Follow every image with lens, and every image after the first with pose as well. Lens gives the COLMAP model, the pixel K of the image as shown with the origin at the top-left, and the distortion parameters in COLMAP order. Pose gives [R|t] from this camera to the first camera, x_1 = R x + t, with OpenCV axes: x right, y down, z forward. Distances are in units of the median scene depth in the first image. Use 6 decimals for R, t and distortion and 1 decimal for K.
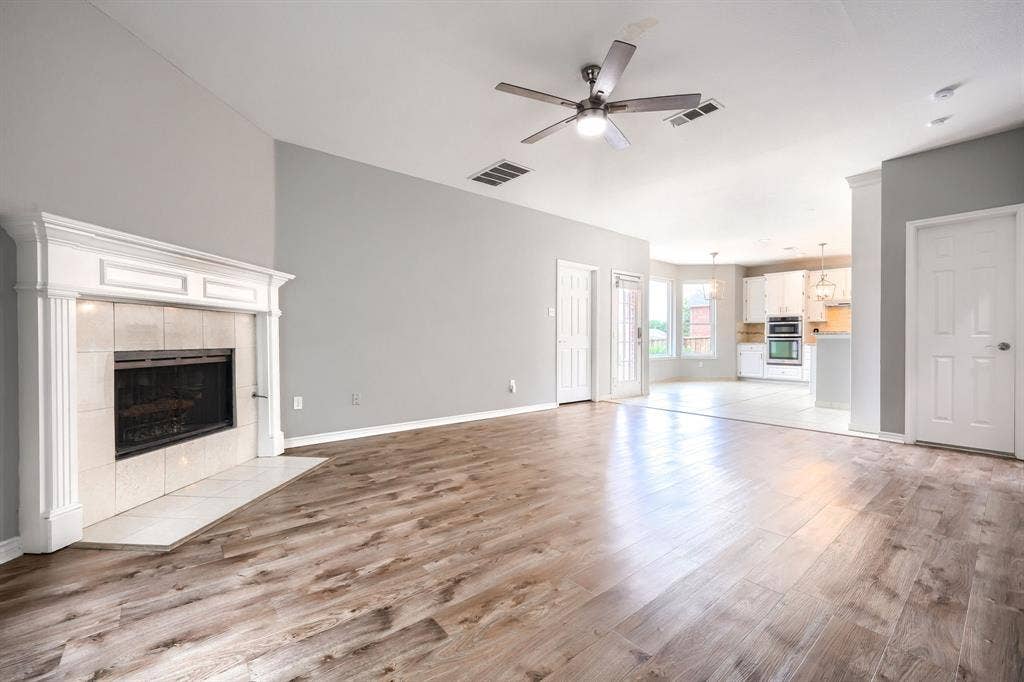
lens RADIAL K [[435.6, 0, 512.0], [0, 435.6, 341.0], [0, 0, 1]] dist [-0.012677, 0.001115]
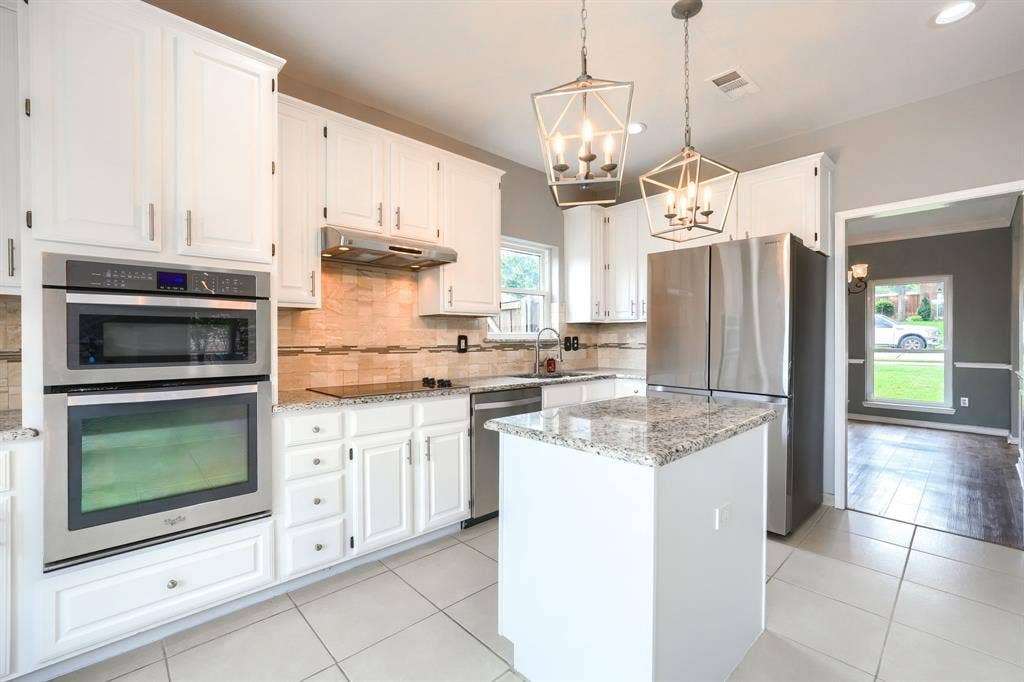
lens RADIAL K [[435.6, 0, 512.0], [0, 435.6, 341.0], [0, 0, 1]] dist [-0.012677, 0.001115]
pose [[-0.053911, -0.007905, 0.998514, 0.436478], [0.005821, 0.999949, 0.008230, -0.026171], [-0.998529, 0.006256, -0.053862, 0.855258]]
